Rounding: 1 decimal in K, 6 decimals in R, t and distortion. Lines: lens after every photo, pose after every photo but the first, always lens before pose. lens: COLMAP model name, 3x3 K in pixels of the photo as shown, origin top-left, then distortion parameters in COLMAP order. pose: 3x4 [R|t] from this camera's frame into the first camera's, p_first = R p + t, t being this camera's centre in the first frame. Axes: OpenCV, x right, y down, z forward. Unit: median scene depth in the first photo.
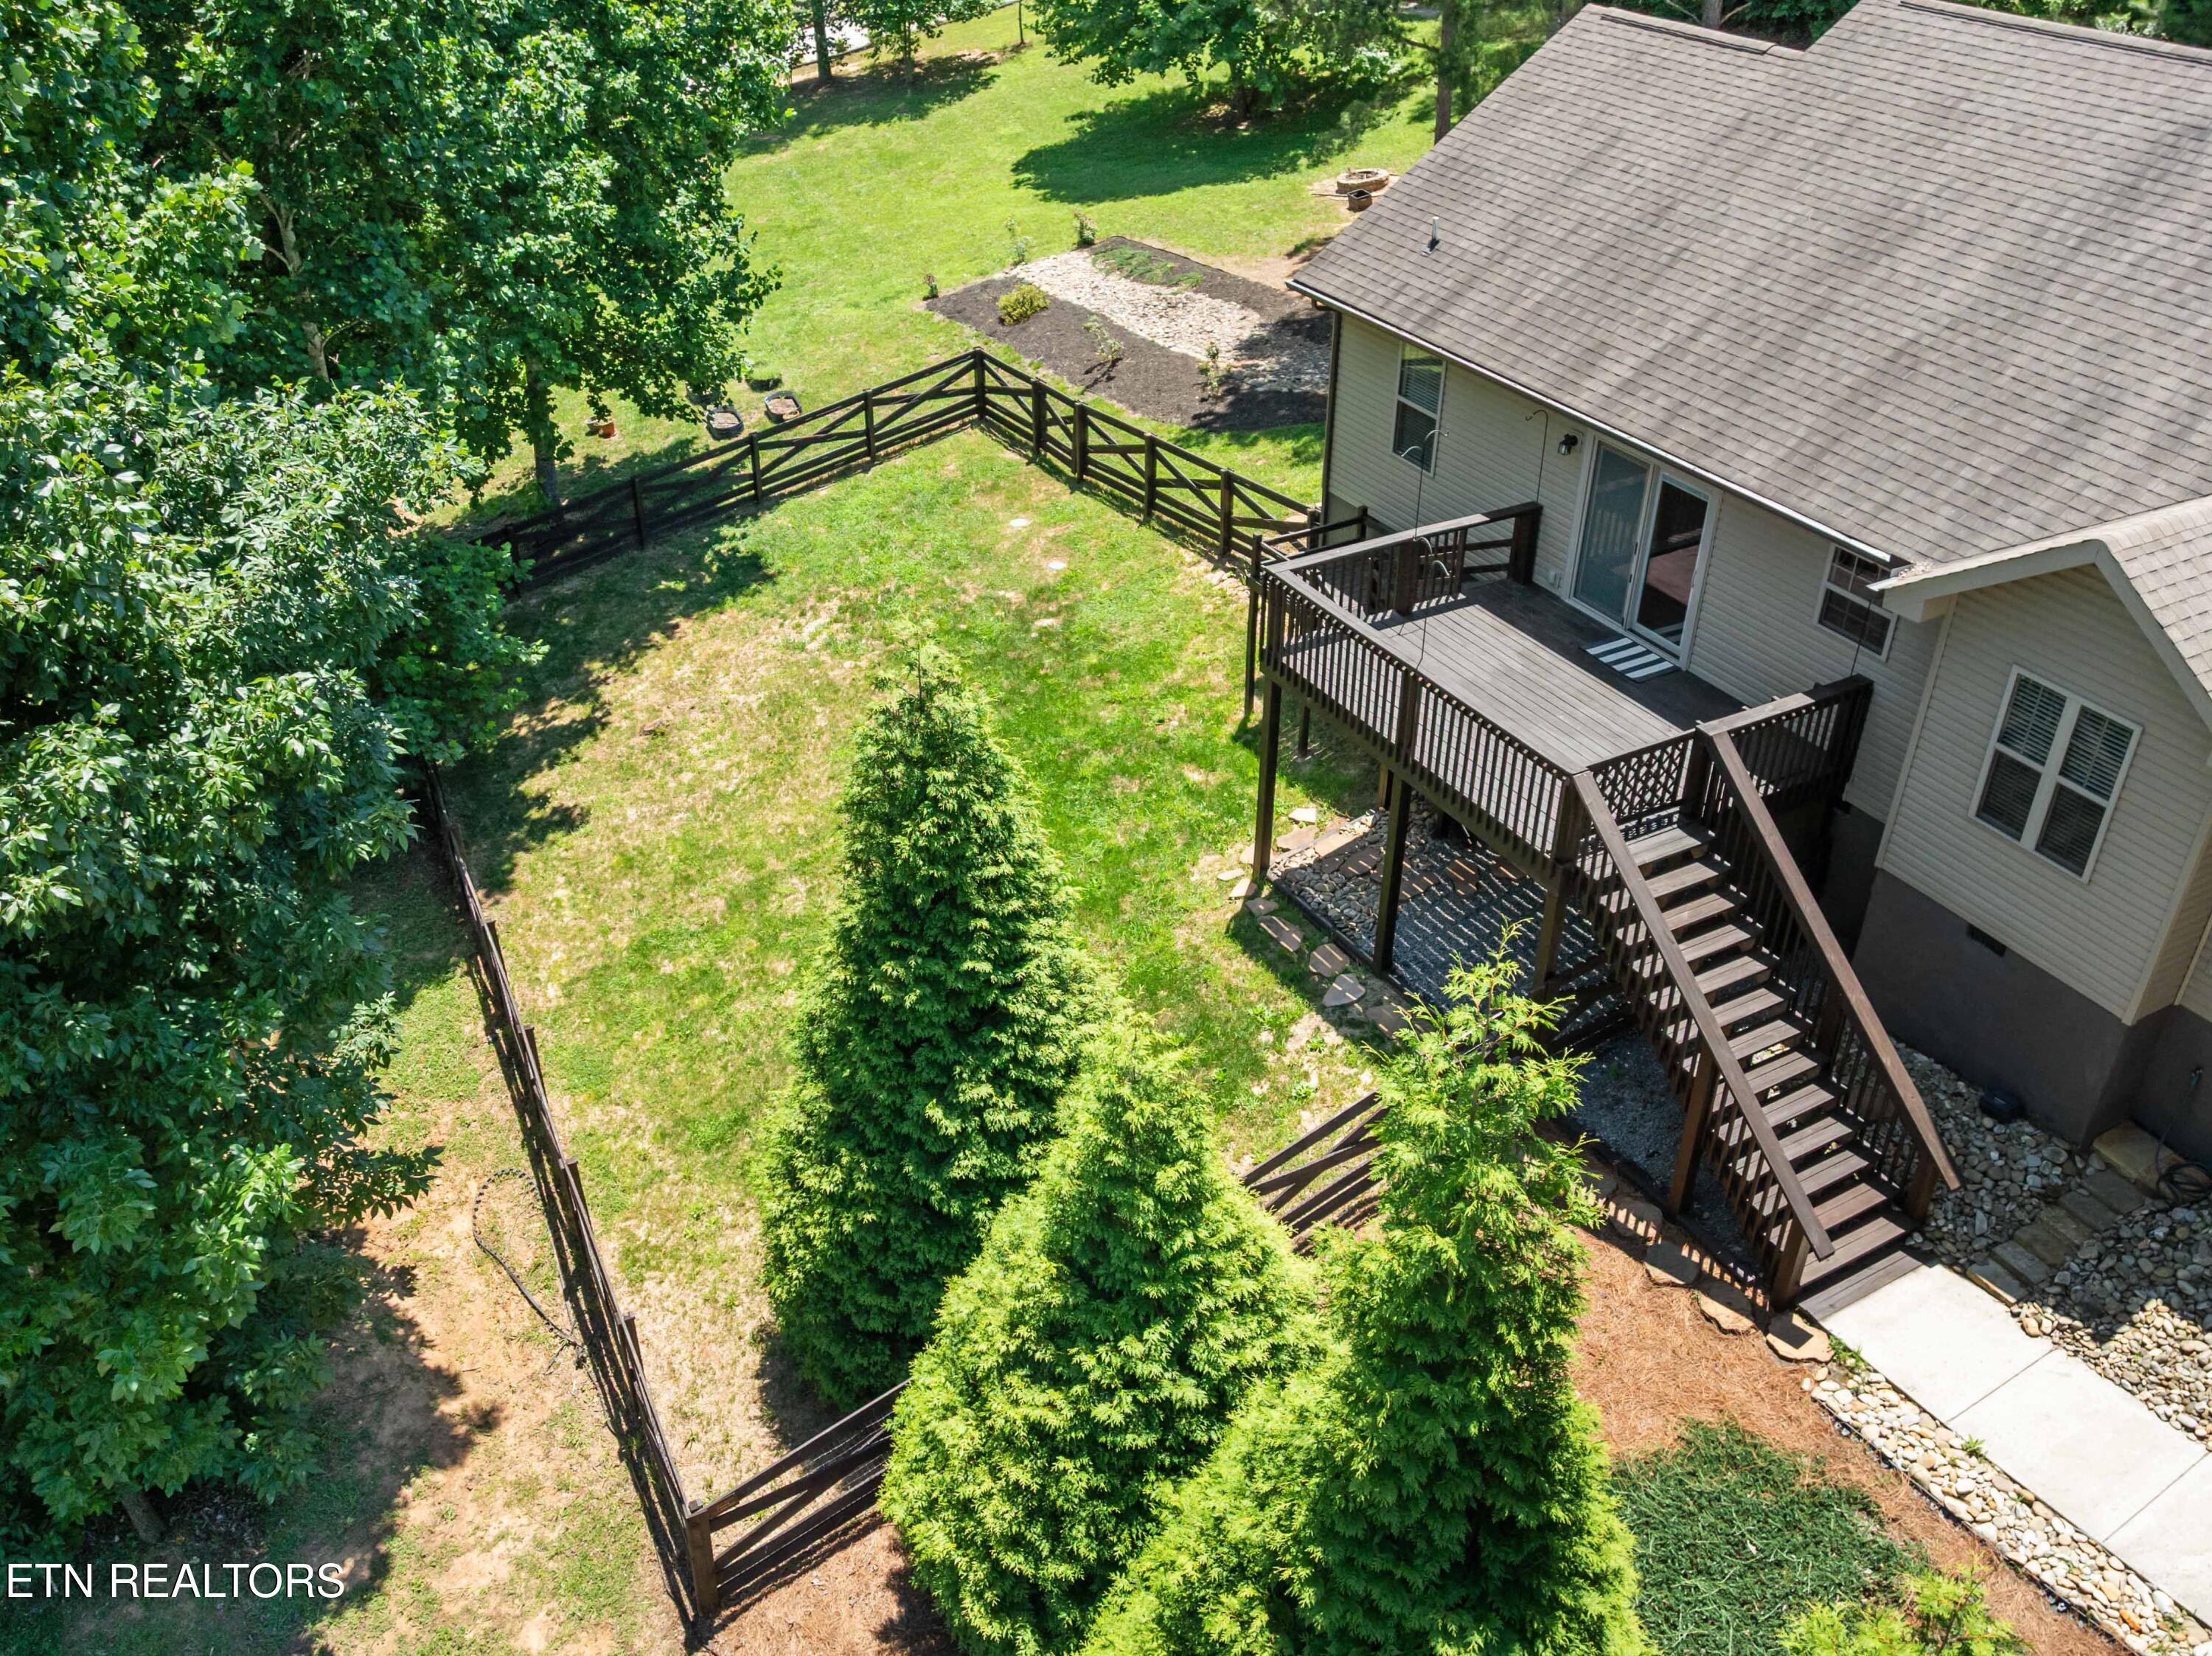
lens RADIAL K [[1816.5, 0, 1086.1], [0, 1816.5, 833.5], [0, 0, 1]] dist [-0.034605, 0.003382]
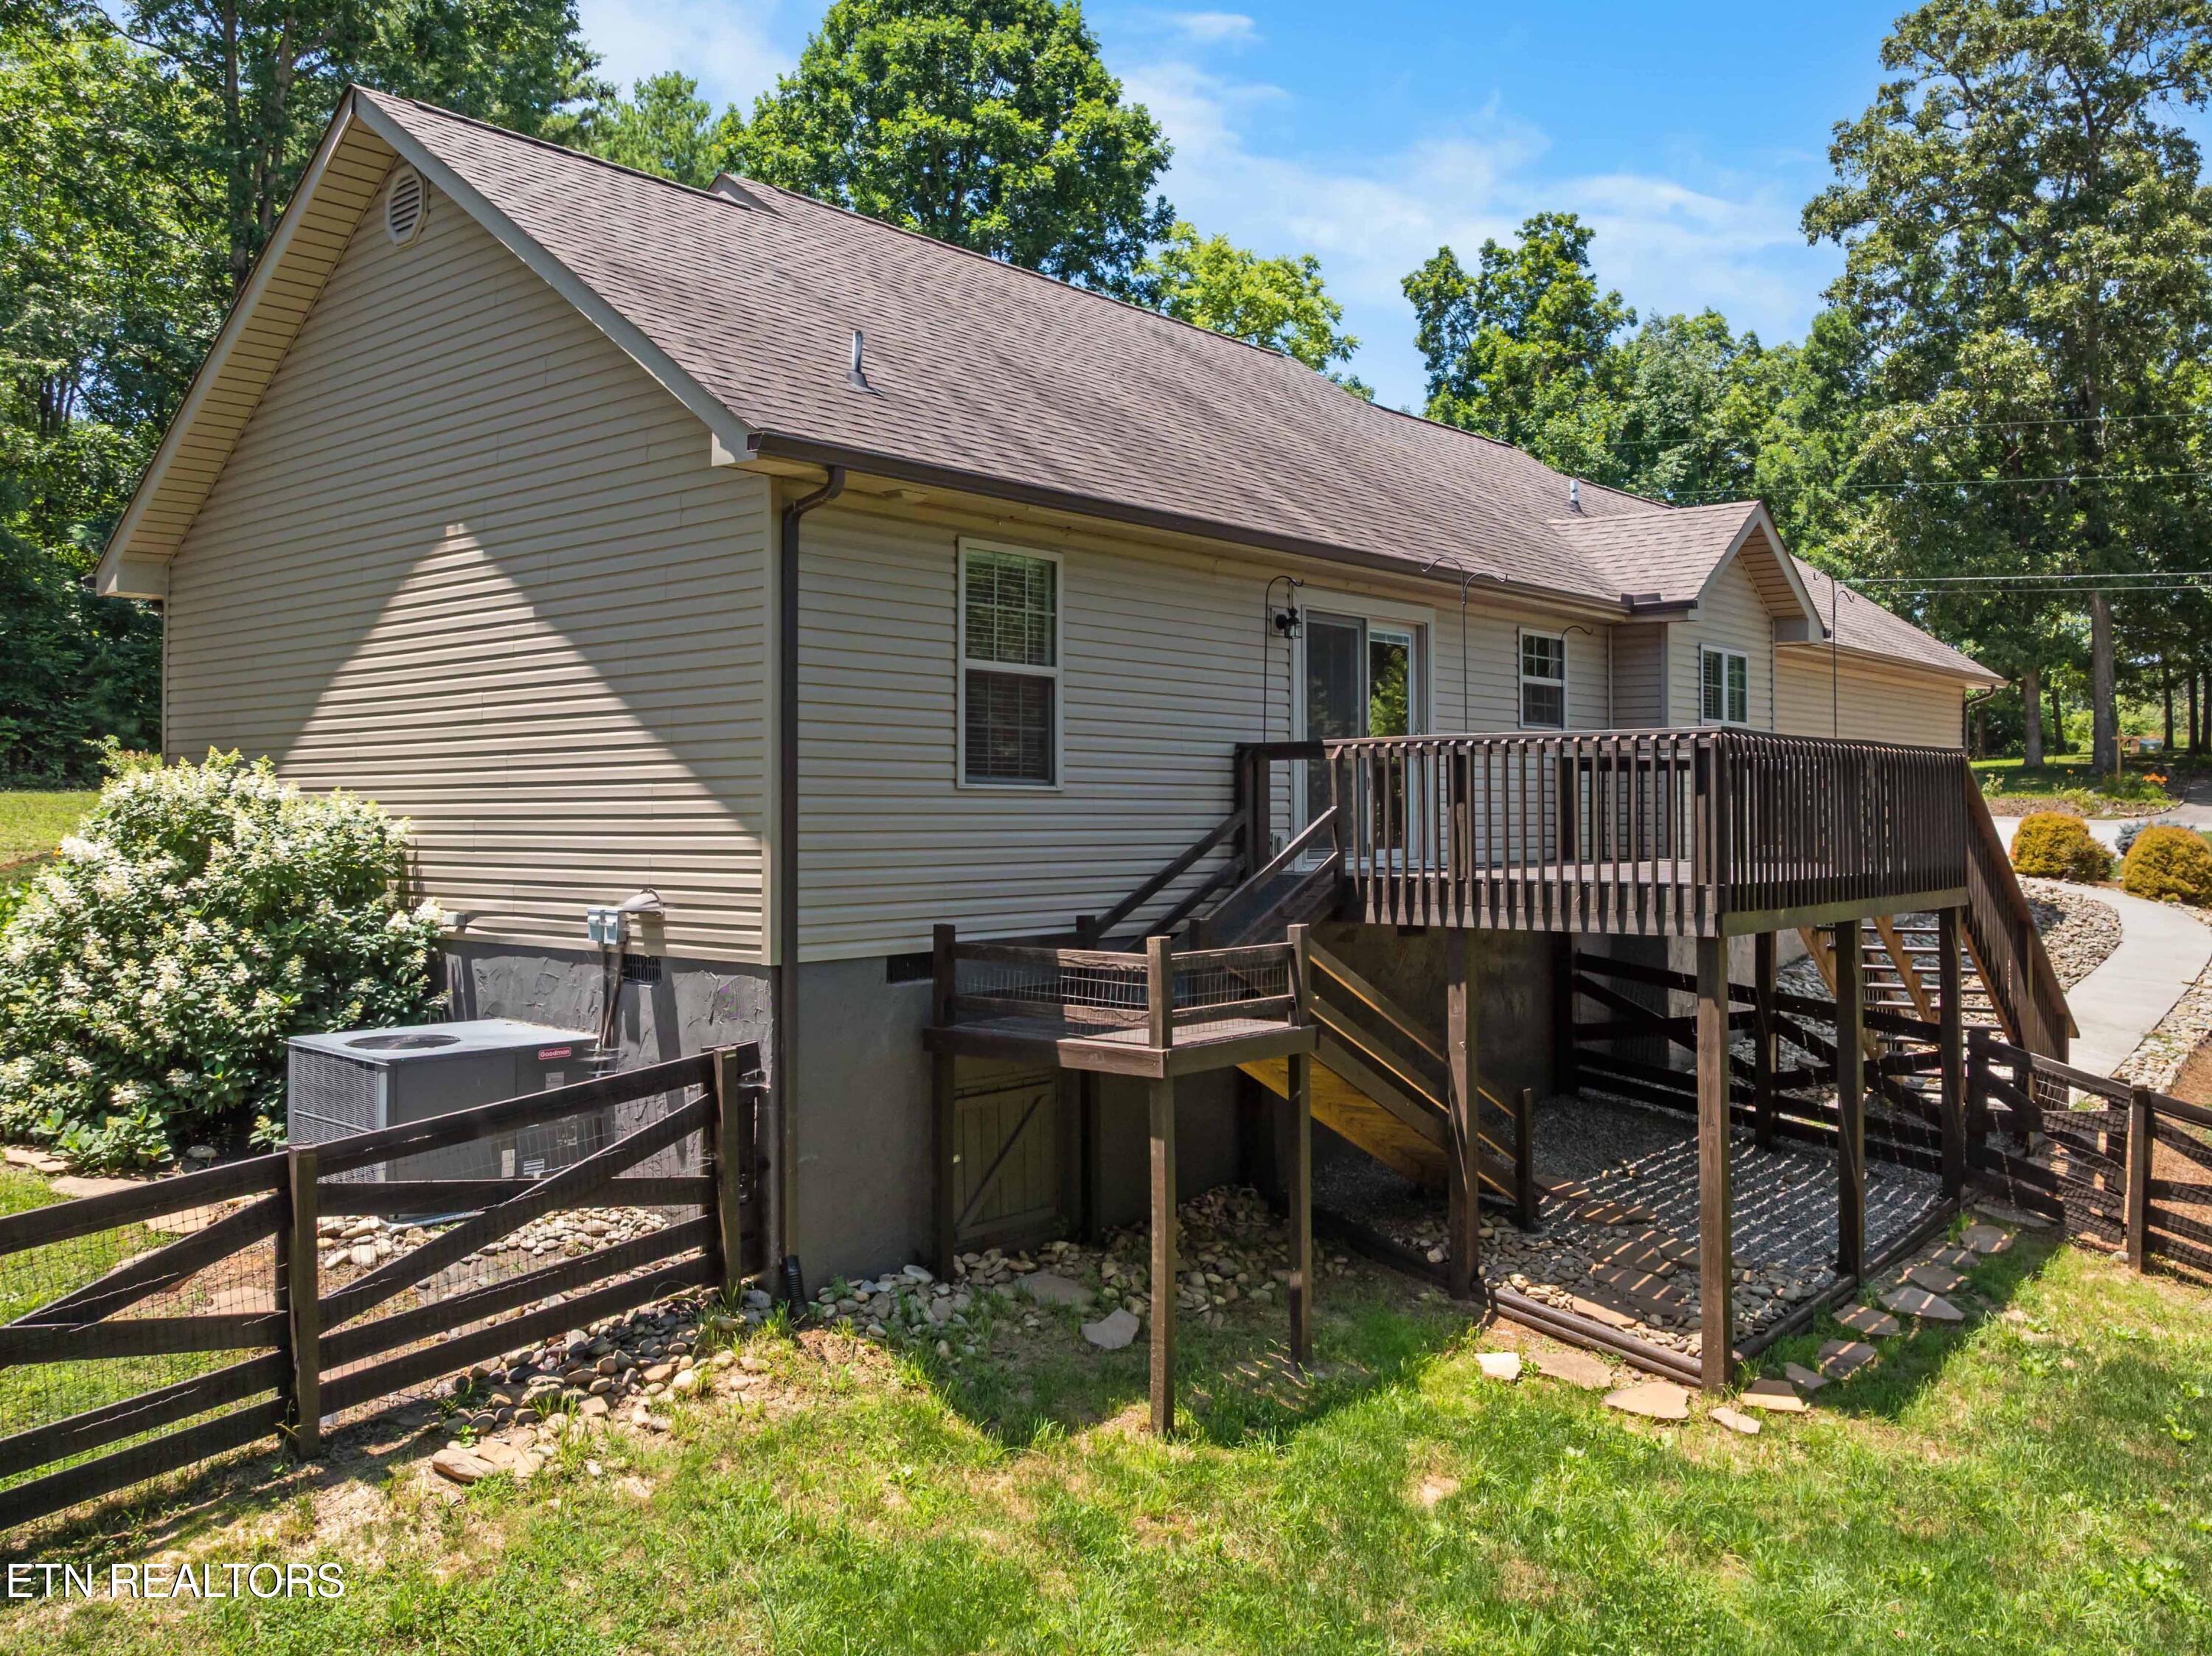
lens RADIAL K [[1795.0, 0, 1243.5], [0, 1795.0, 828.7], [0, 0, 1]] dist [-0.035166, 0.006163]
pose [[-0.391803, -0.003076, 0.920044, -0.265735], [0.509967, 0.831598, 0.219951, -0.242808], [-0.765784, 0.555369, -0.324254, 1.004861]]
